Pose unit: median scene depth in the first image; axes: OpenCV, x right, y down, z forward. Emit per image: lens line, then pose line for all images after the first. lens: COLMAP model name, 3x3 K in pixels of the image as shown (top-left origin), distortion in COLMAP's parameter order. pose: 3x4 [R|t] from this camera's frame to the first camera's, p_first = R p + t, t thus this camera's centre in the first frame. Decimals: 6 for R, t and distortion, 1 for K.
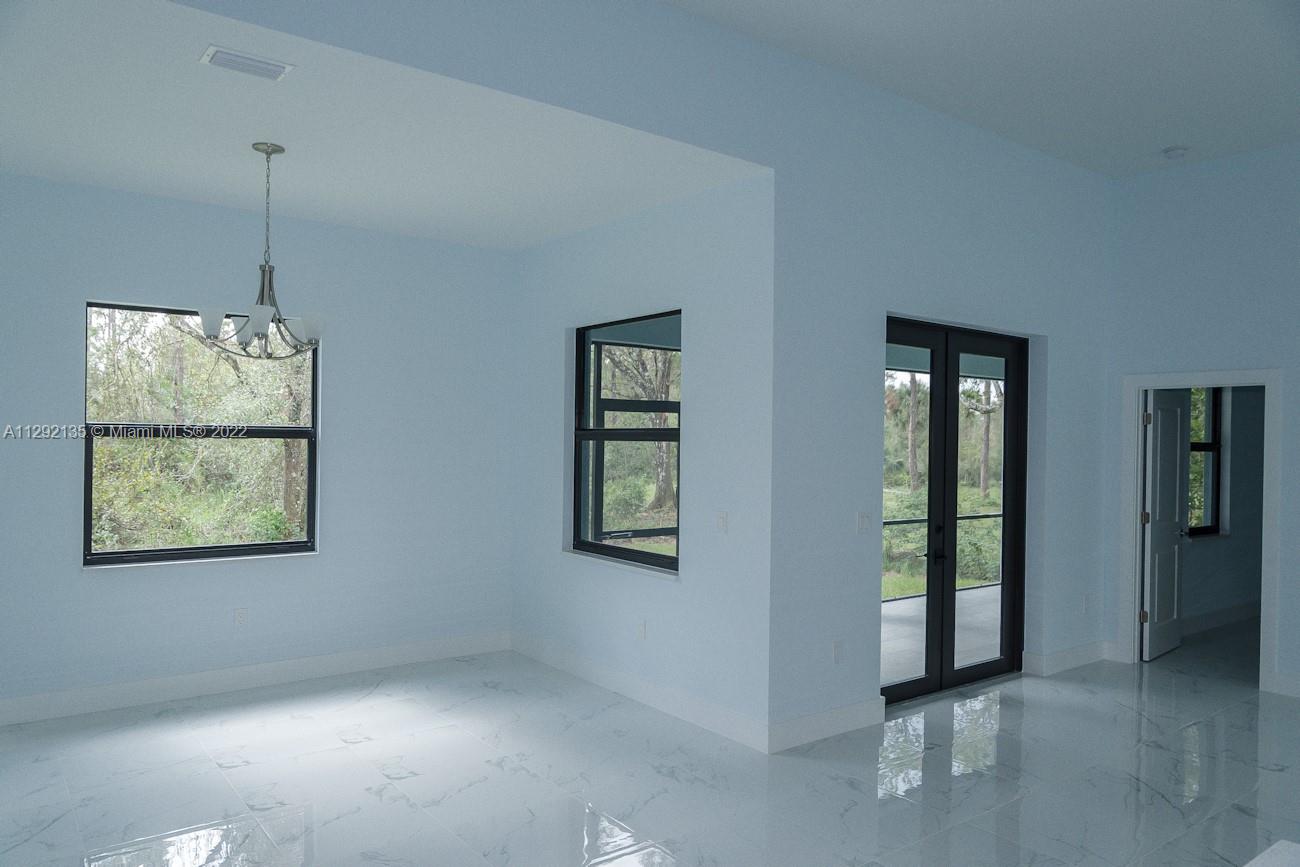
lens RADIAL K [[897.5, 0, 649.1], [0, 897.5, 437.1], [0, 0, 1]] dist [-0.004014, 0.001116]
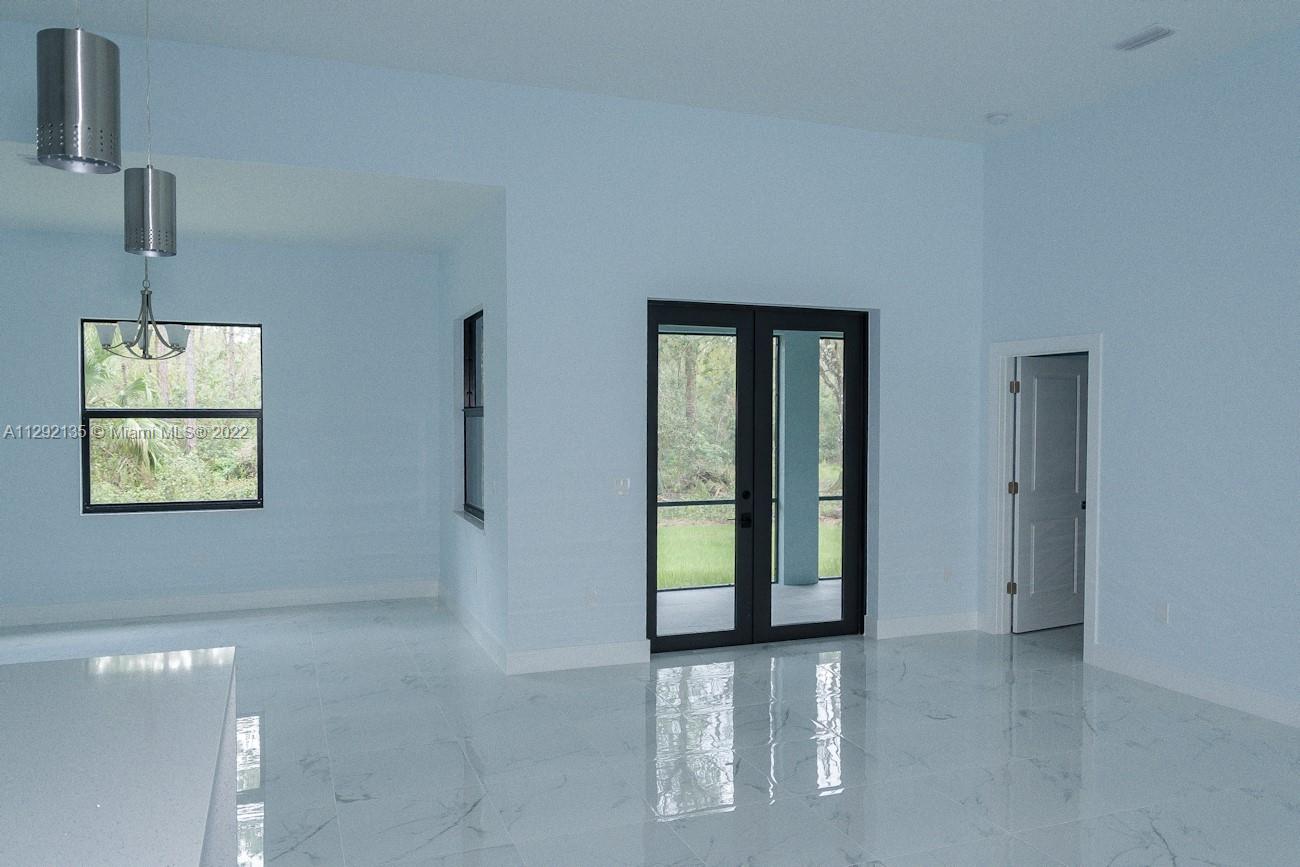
lens RADIAL K [[928.0, 0, 641.6], [0, 928.0, 431.2], [0, 0, 1]] dist [-0.009594, -0.000800]
pose [[0.961137, -0.009929, -0.275892, 0.508841], [0.013342, 0.999856, 0.010498, 0.013399], [0.275748, -0.013771, 0.961131, -0.103778]]
